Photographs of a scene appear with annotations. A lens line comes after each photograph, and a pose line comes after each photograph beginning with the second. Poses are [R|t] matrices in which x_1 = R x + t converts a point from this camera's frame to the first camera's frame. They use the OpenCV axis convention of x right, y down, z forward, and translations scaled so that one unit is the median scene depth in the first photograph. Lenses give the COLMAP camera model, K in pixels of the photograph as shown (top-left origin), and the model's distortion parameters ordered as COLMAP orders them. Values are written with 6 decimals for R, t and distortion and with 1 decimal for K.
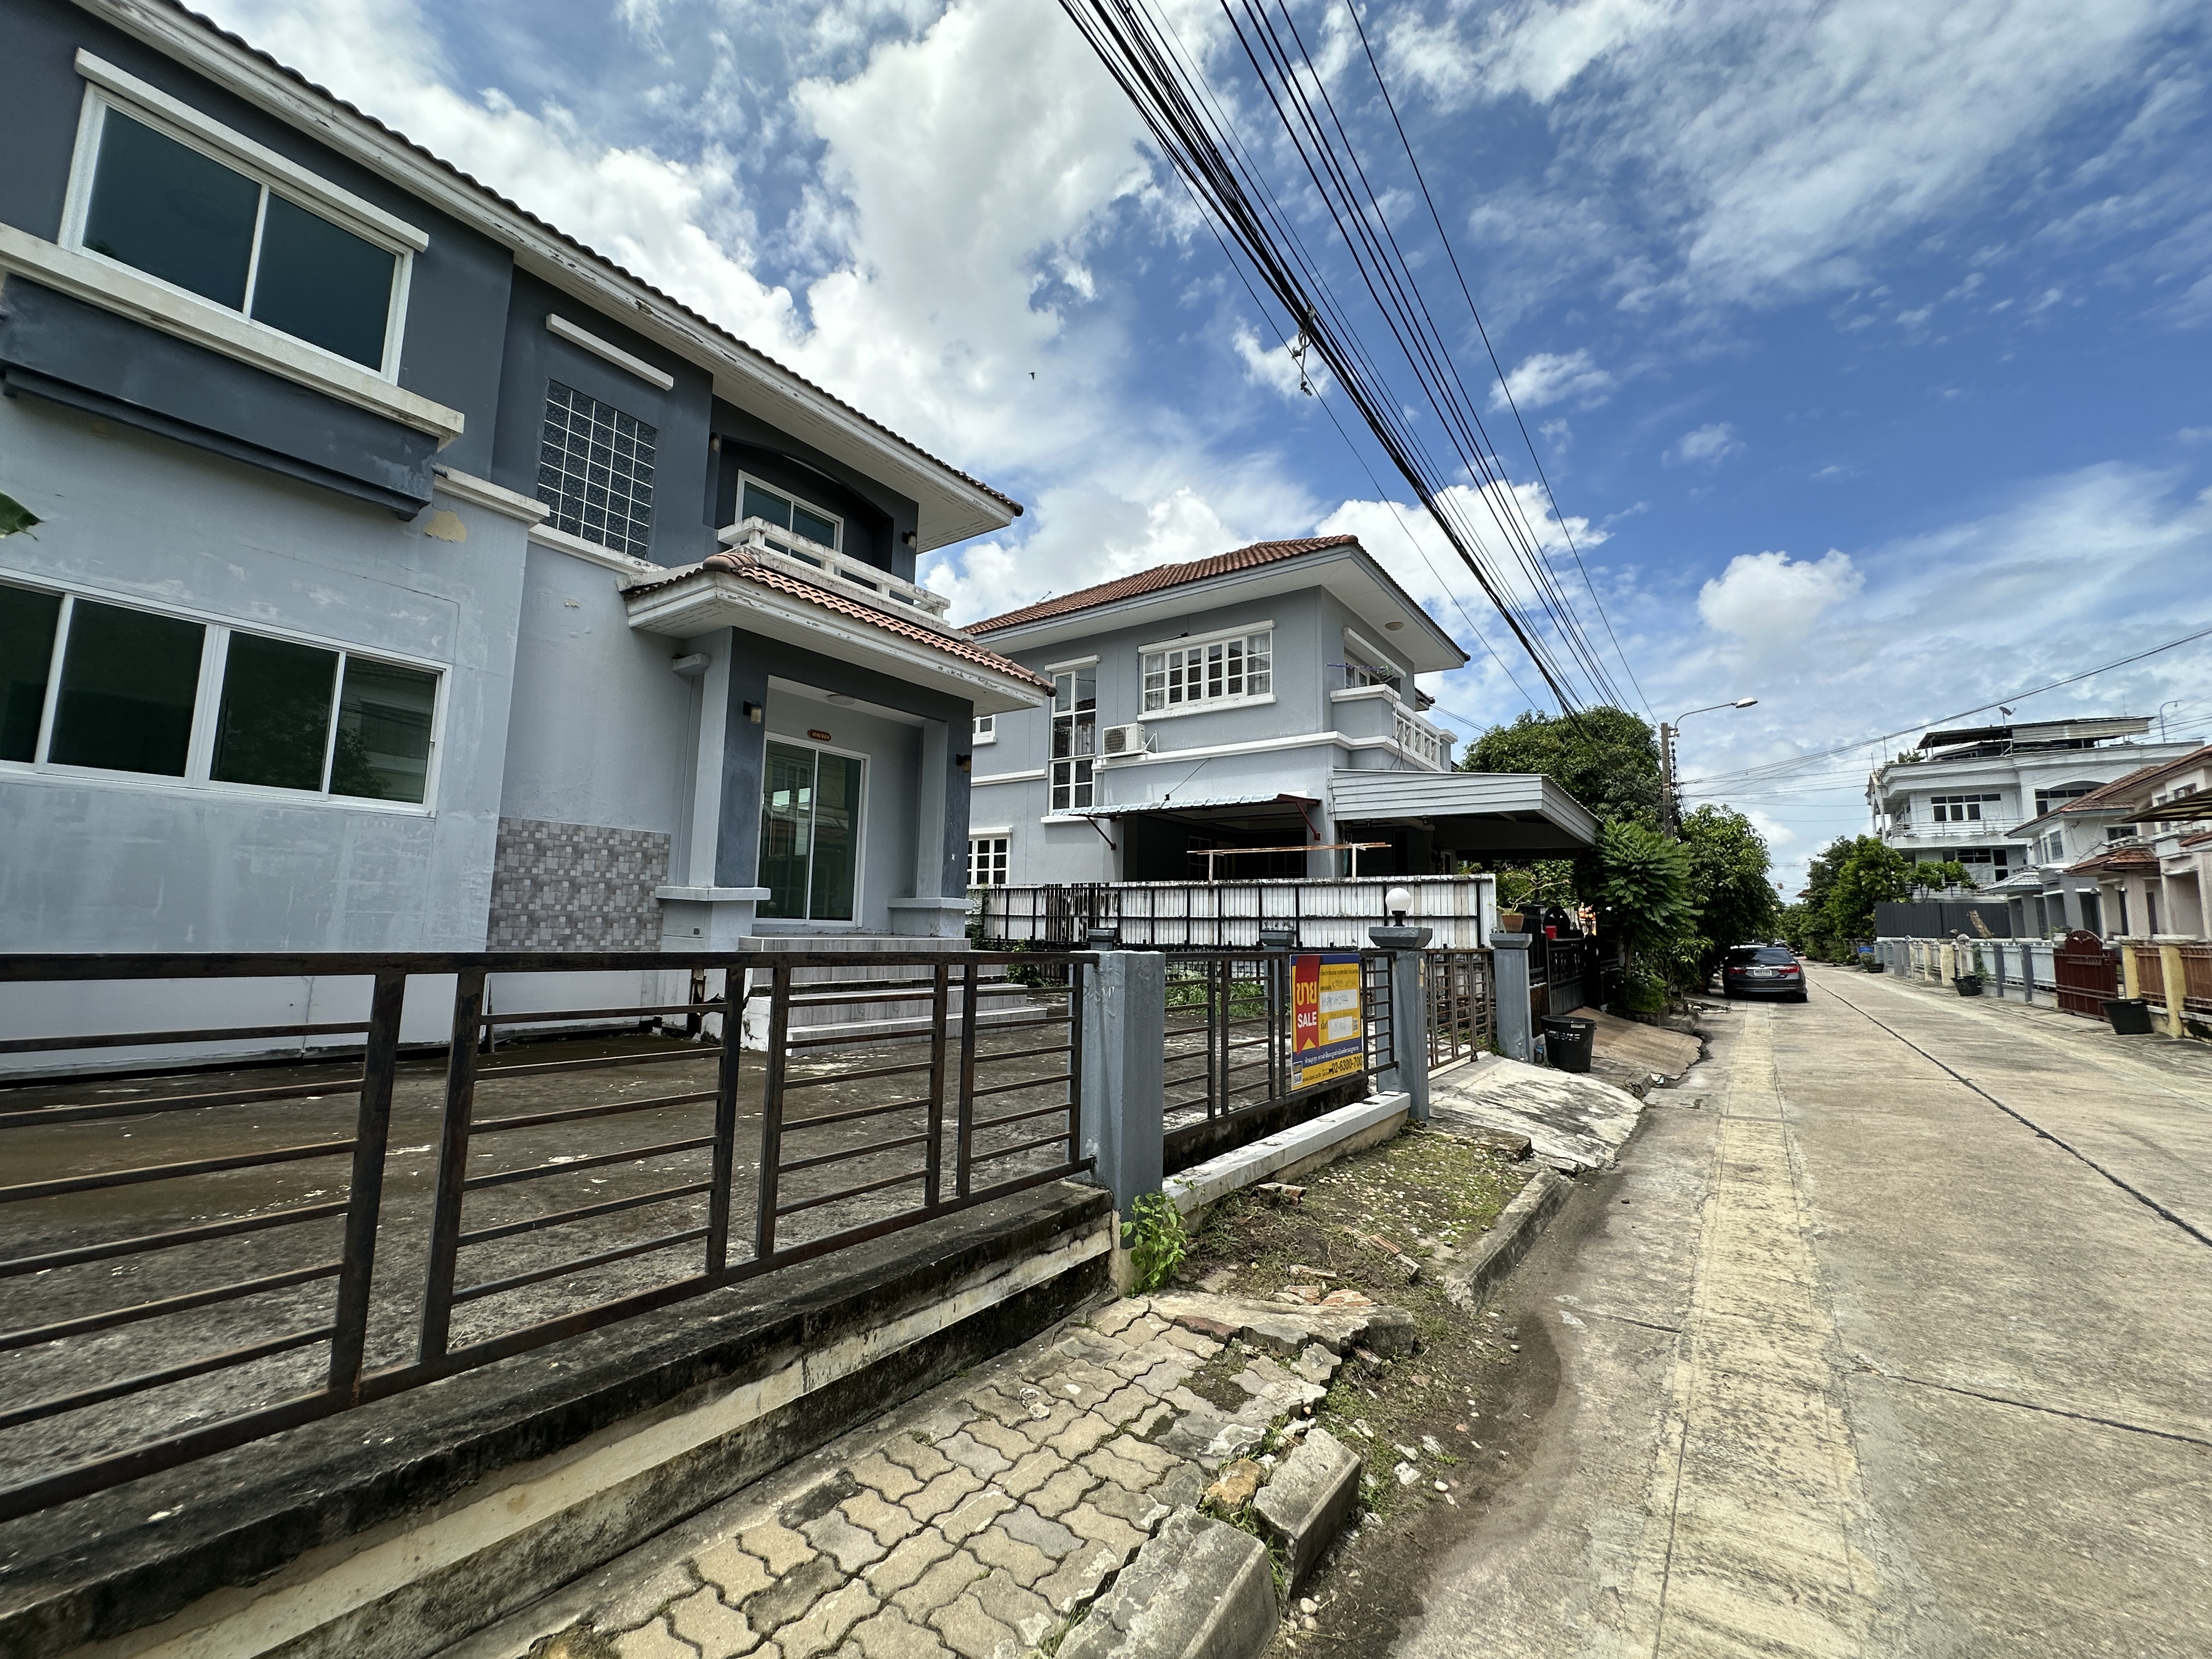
lens RADIAL K [[889.4, 0, 1106.0], [0, 889.4, 829.5], [0, 0, 1]] dist [-0.008185, 0.000063]
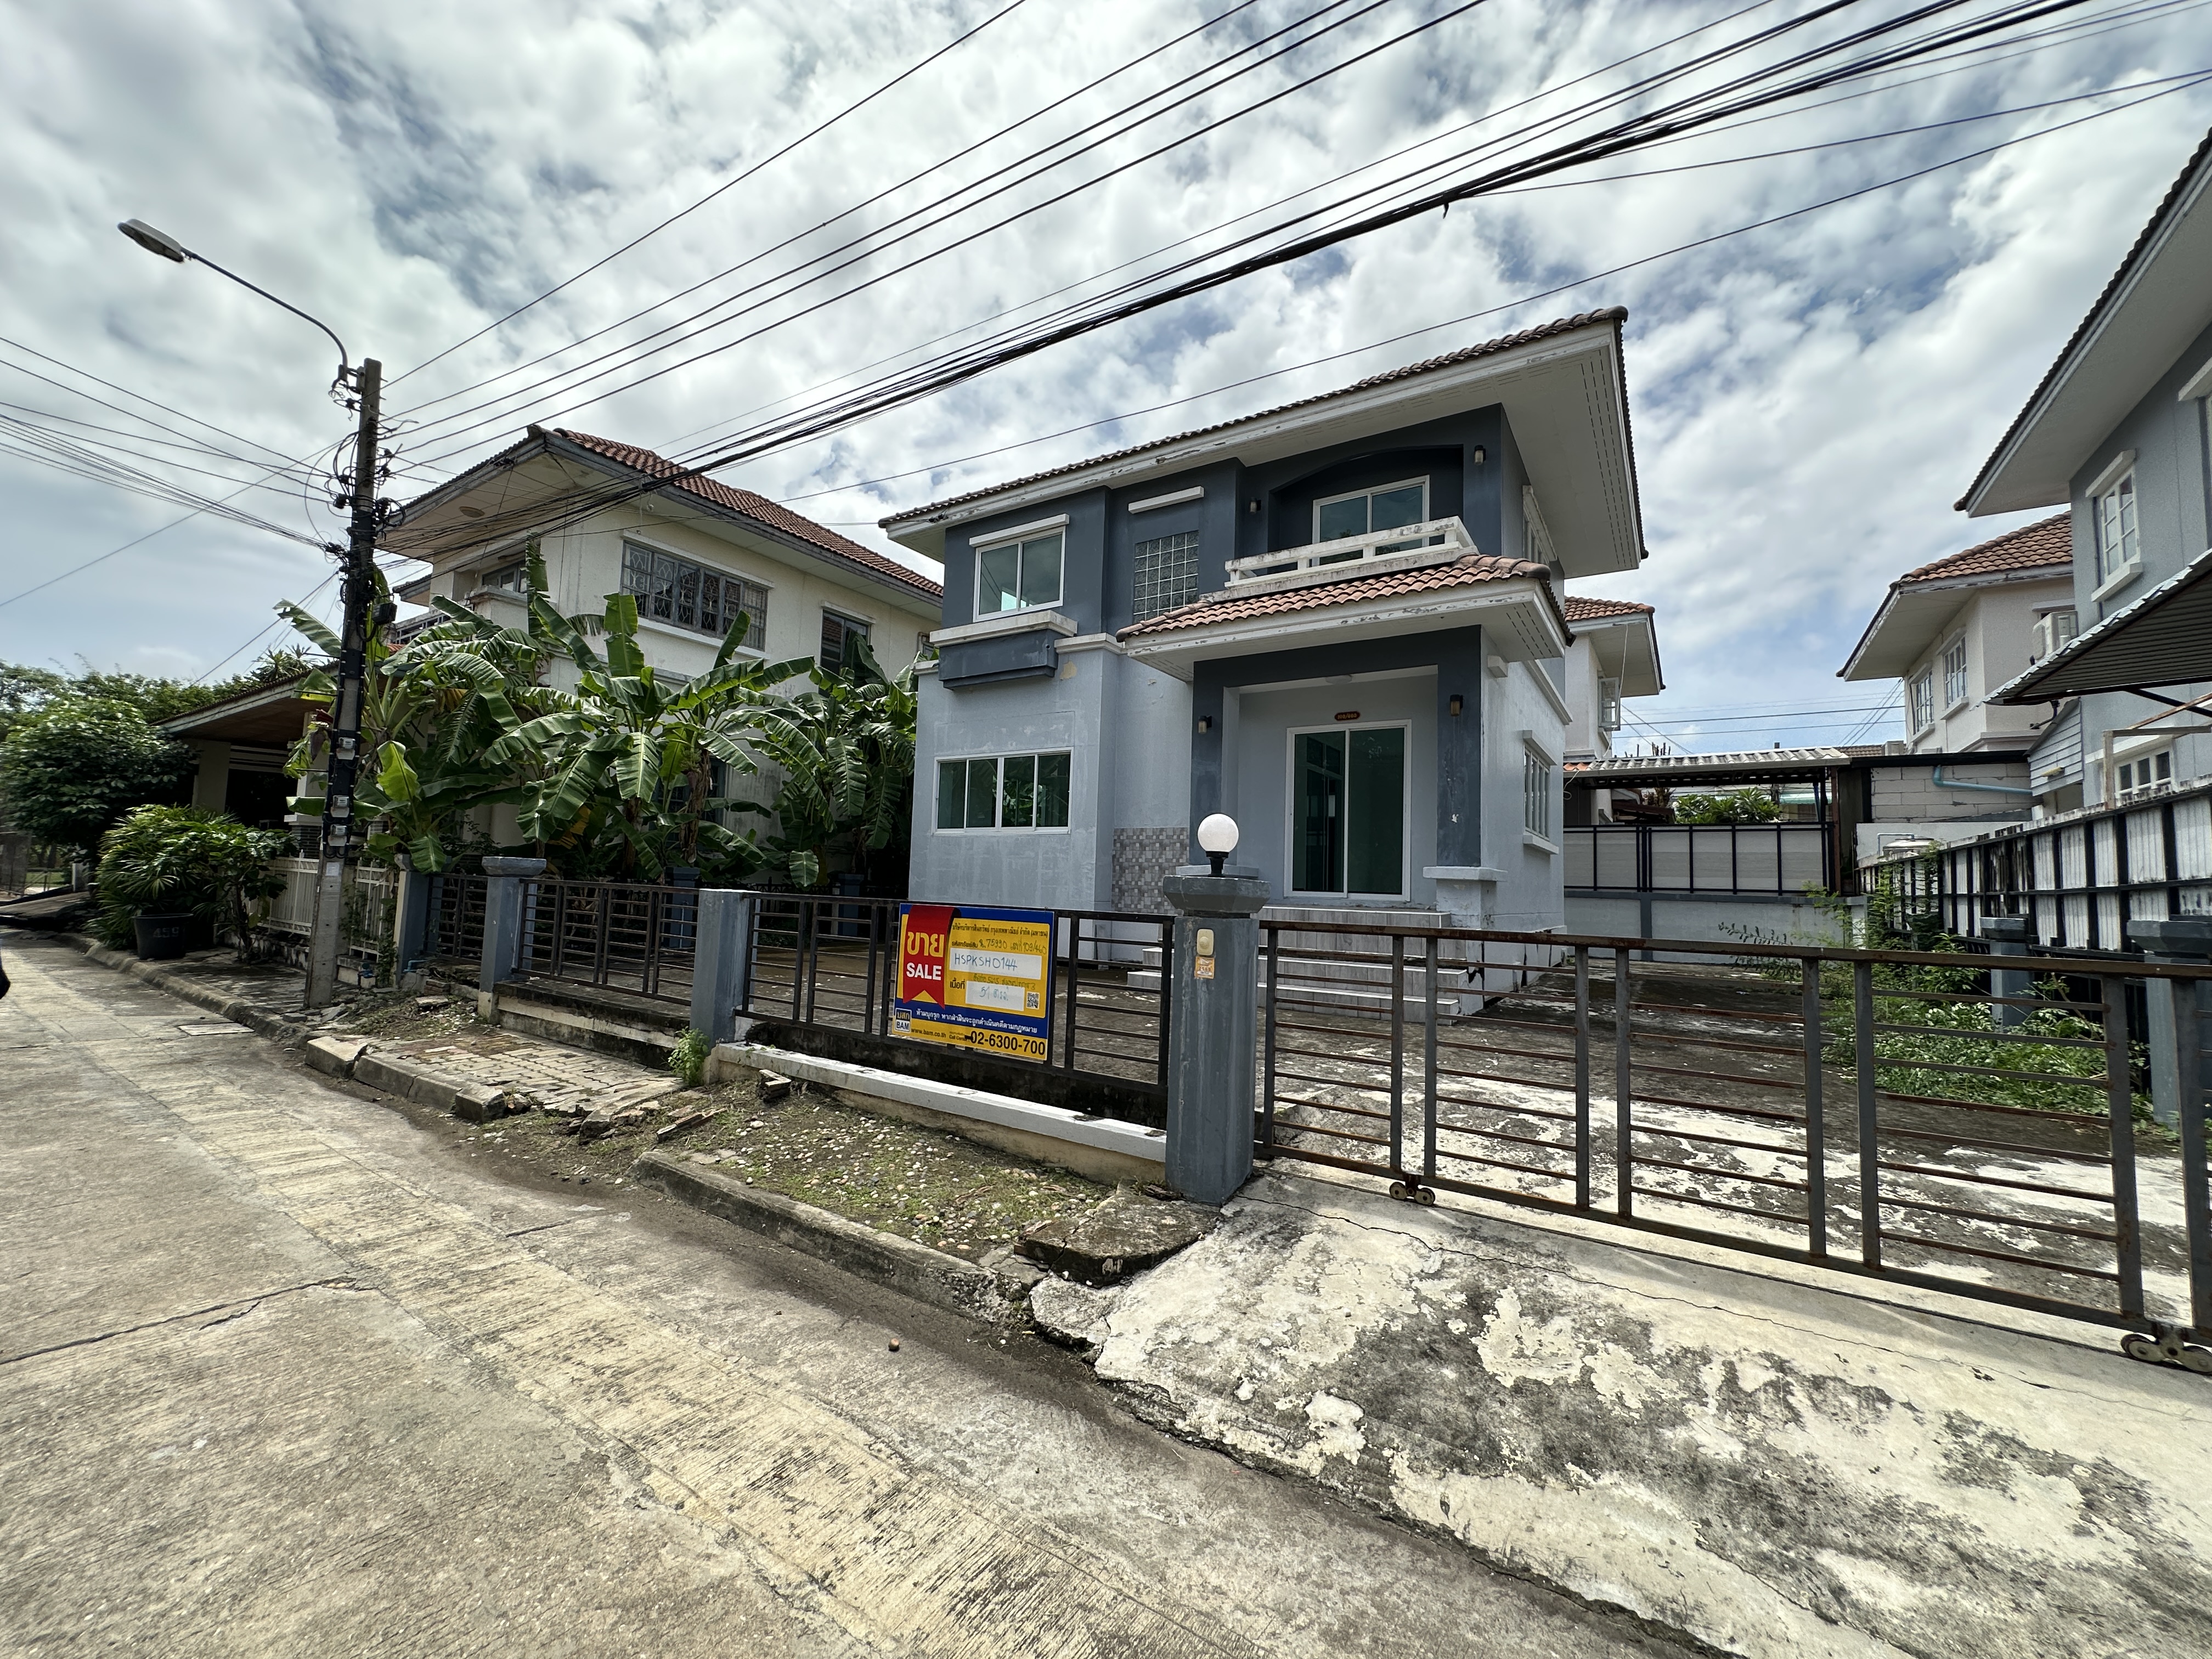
lens RADIAL K [[889.4, 0, 1106.0], [0, 889.4, 829.5], [0, 0, 1]] dist [-0.008185, 0.000063]
pose [[0.035689, -0.086739, -0.995592, 1.495801], [0.082100, 0.993113, -0.083580, 0.193774], [0.995985, -0.078755, 0.042564, 1.439631]]
